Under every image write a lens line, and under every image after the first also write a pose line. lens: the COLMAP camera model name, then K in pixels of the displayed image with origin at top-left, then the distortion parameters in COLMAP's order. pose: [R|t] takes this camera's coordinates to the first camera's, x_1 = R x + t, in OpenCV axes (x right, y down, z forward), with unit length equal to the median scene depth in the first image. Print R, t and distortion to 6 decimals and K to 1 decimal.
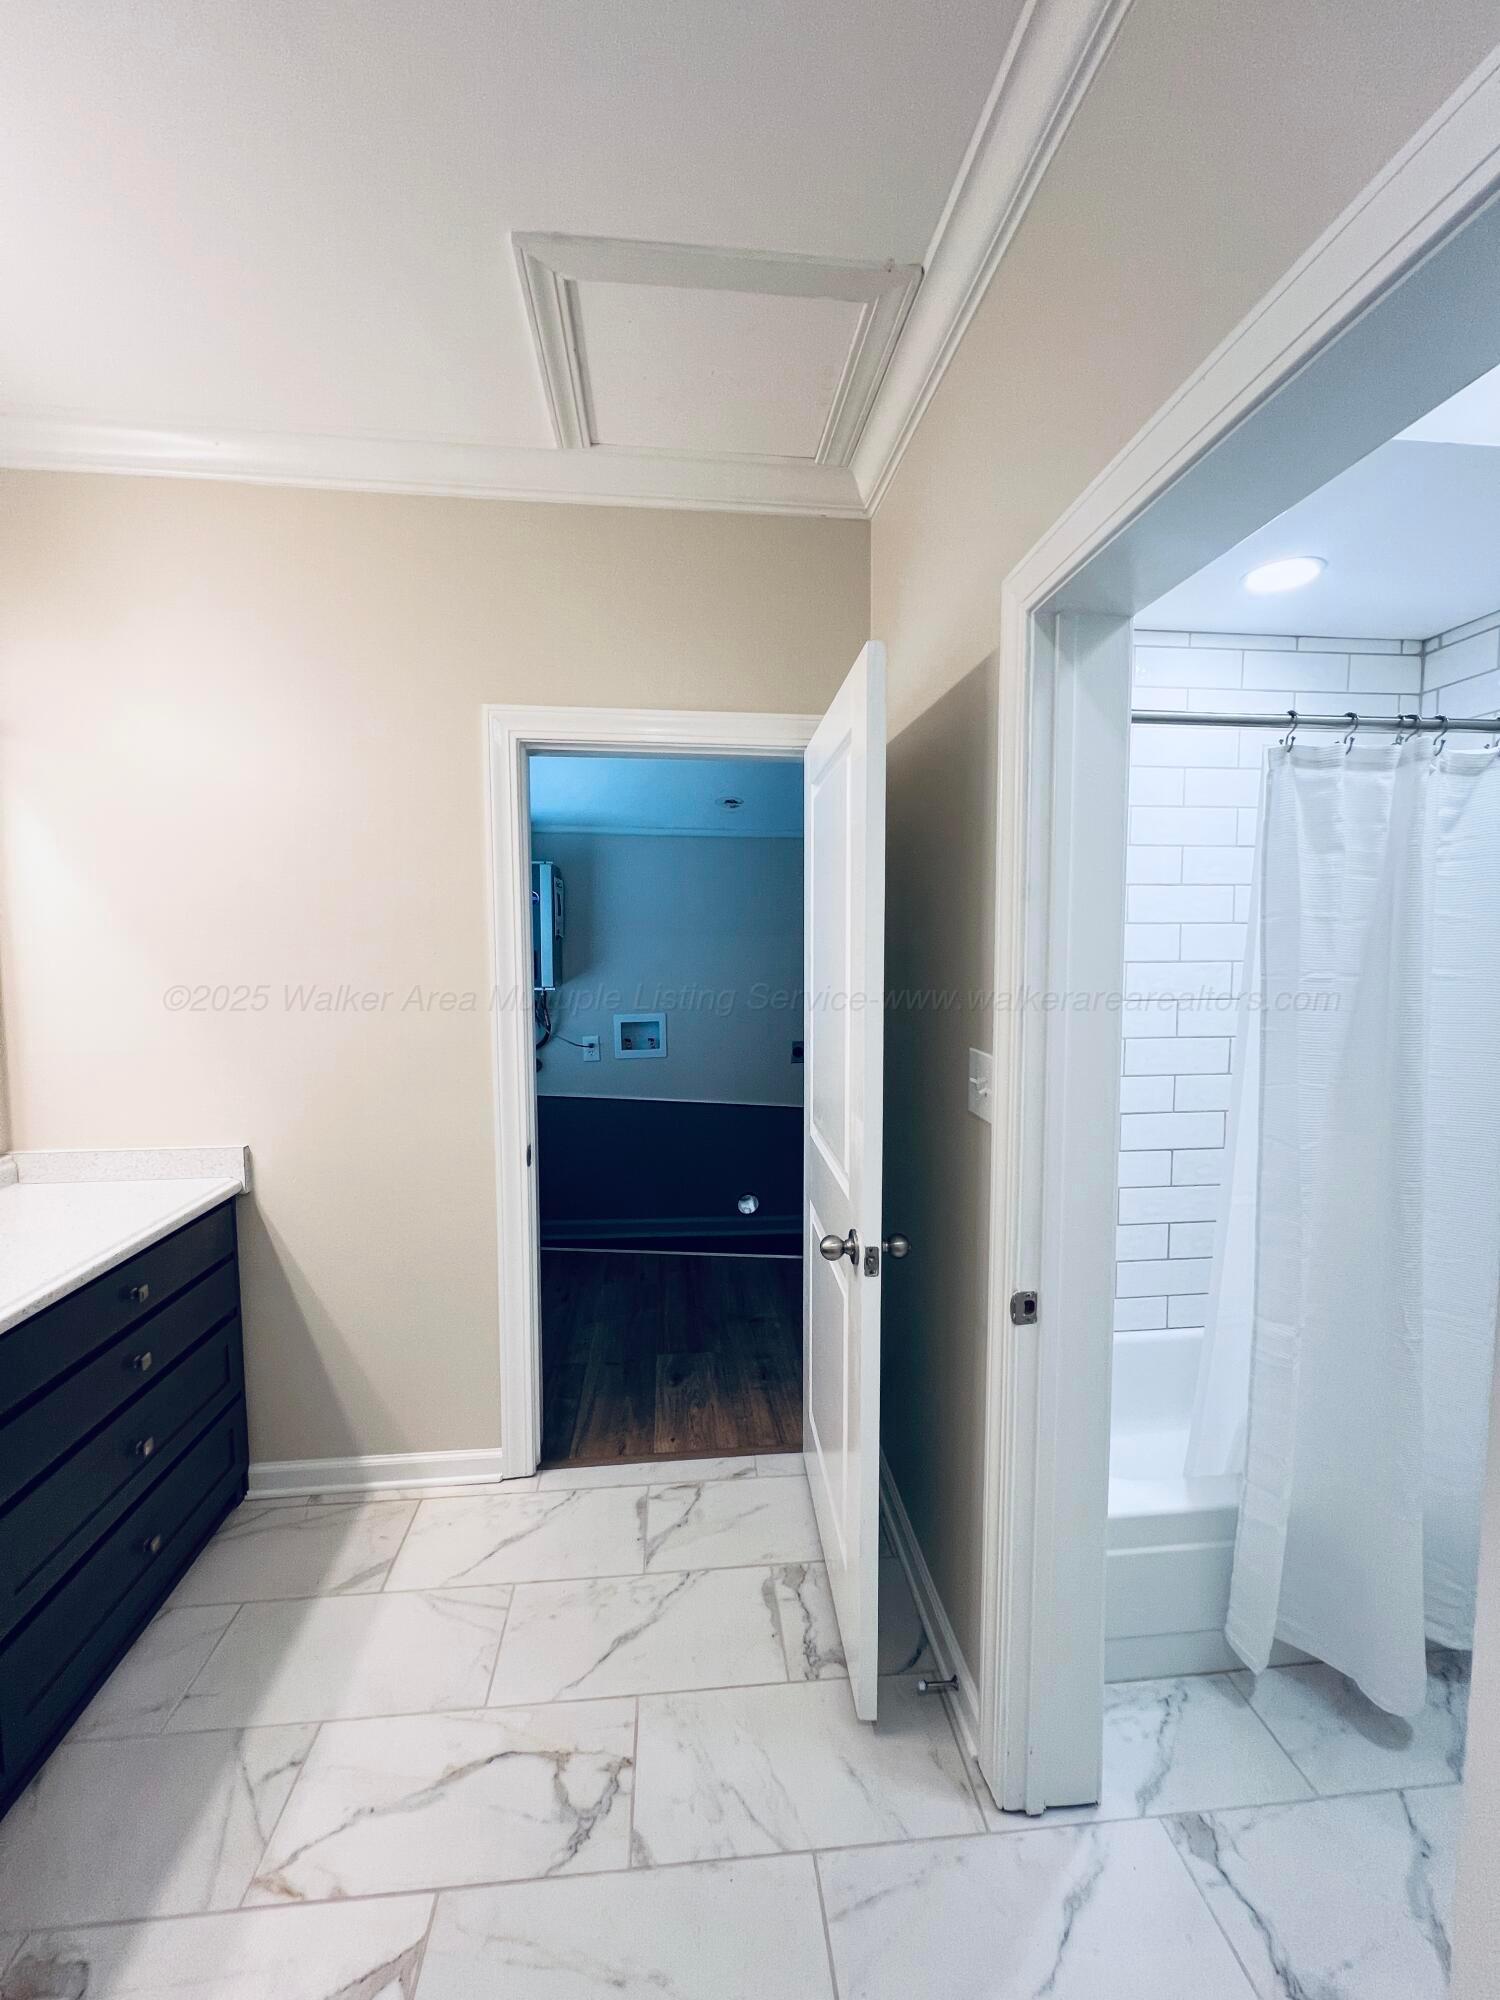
lens RADIAL K [[802.7, 0, 747.2], [0, 802.7, 1002.9], [0, 0, 1]] dist [0.000095, 0.000235]
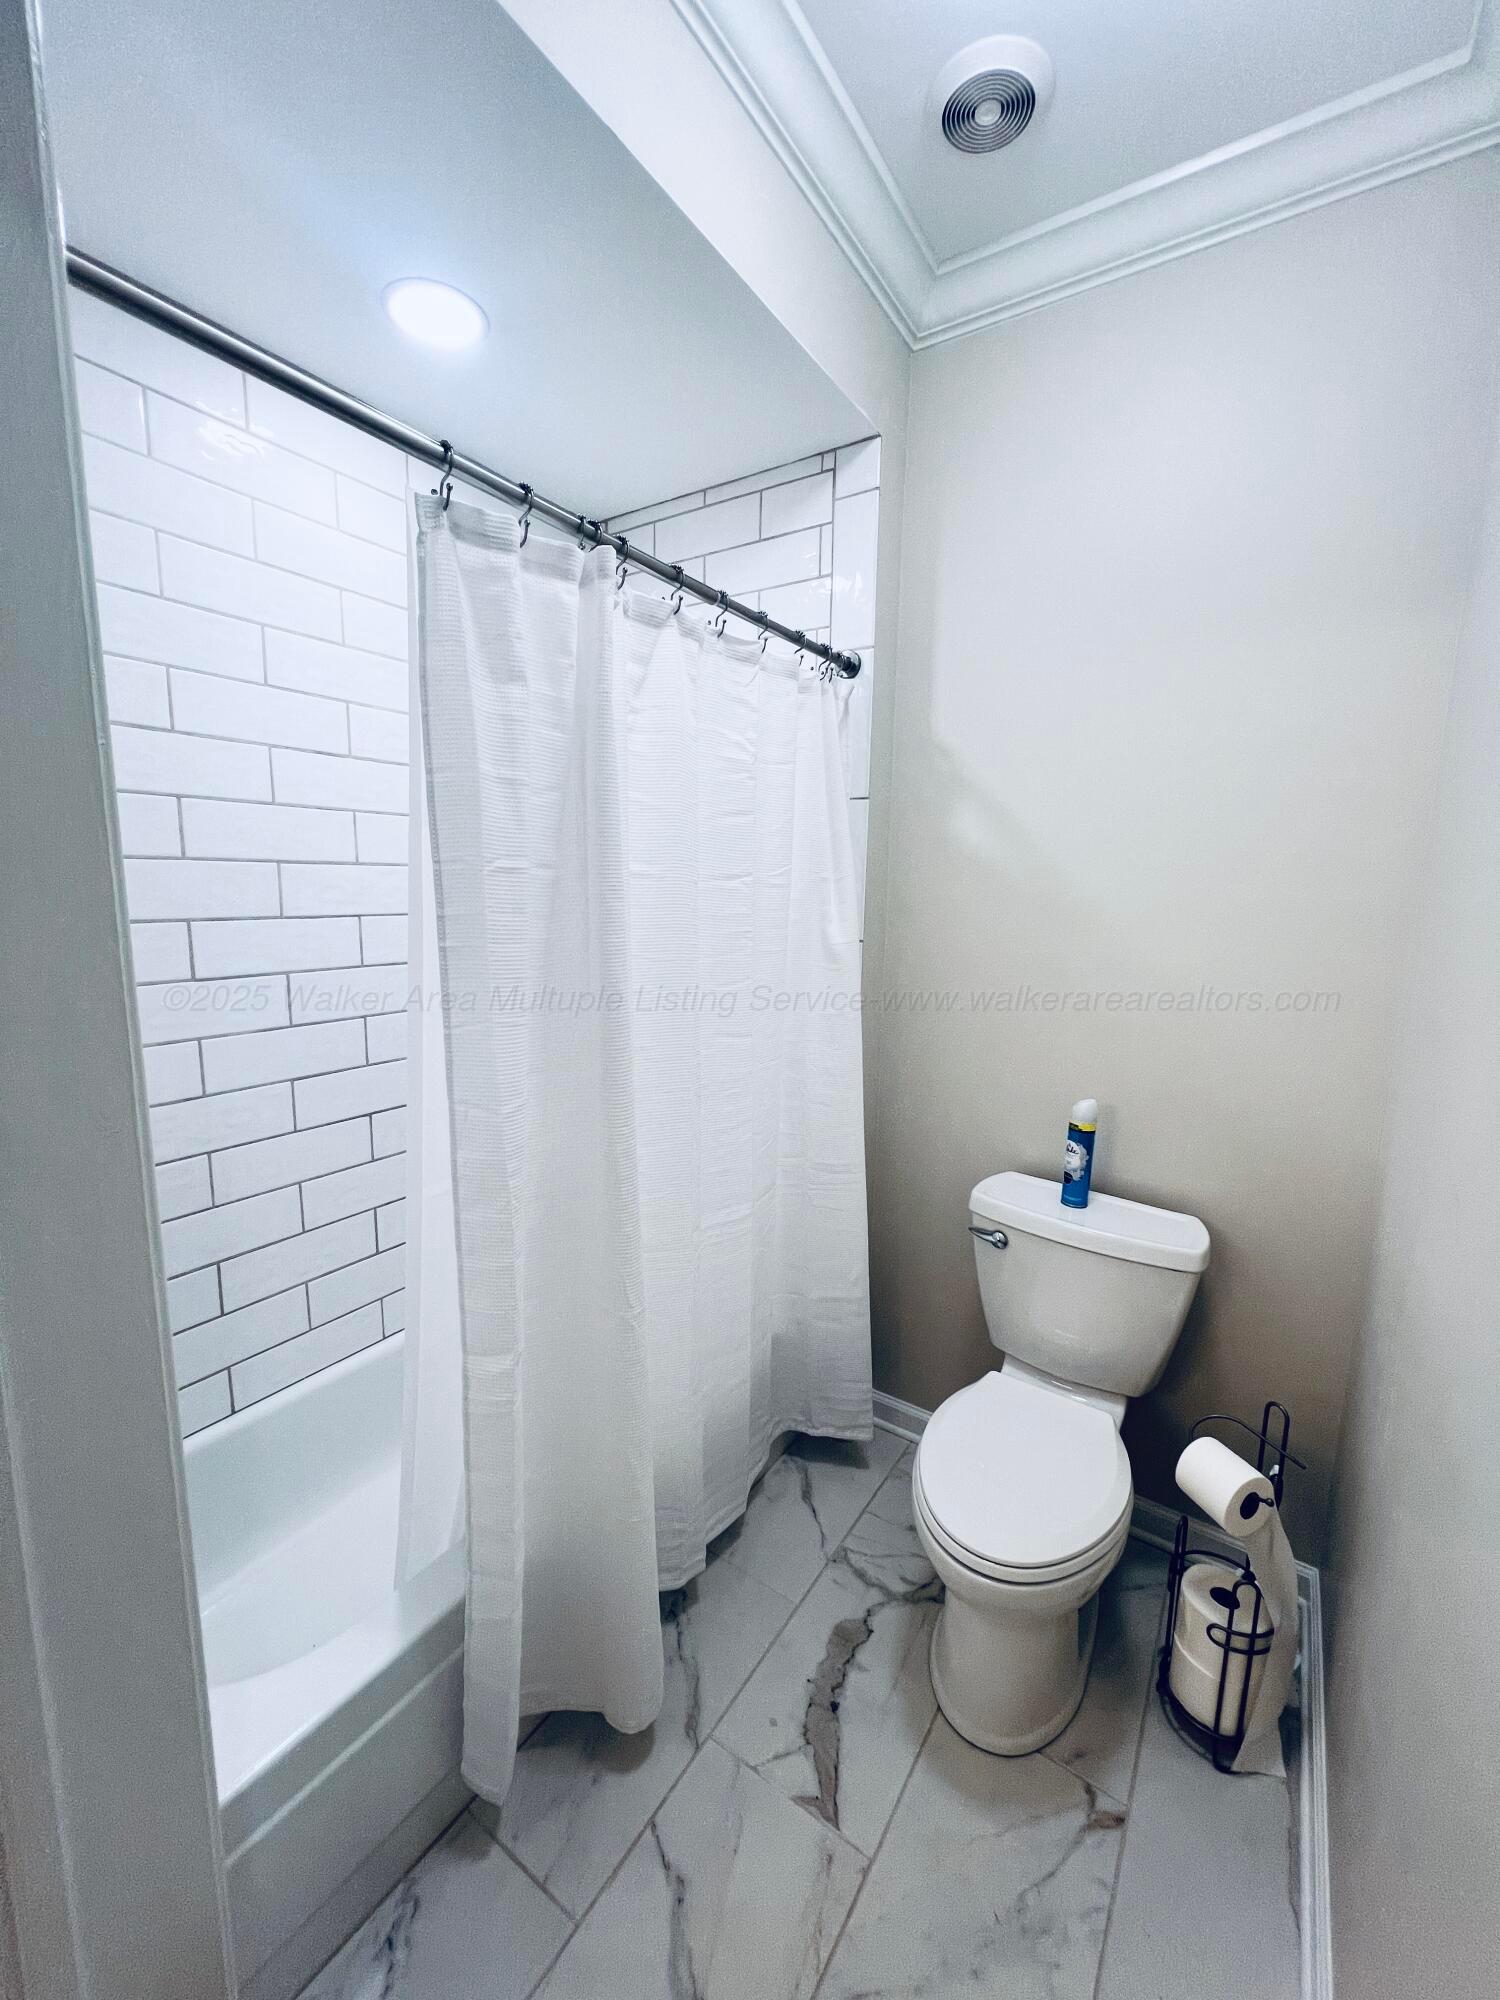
lens RADIAL K [[802.7, 0, 747.2], [0, 802.7, 1002.9], [0, 0, 1]] dist [0.000095, 0.000235]
pose [[0.637096, -0.101619, 0.764056, 0.294651], [0.036947, 0.994158, 0.101414, 0.022545], [-0.769898, -0.036381, 0.637129, 0.386110]]
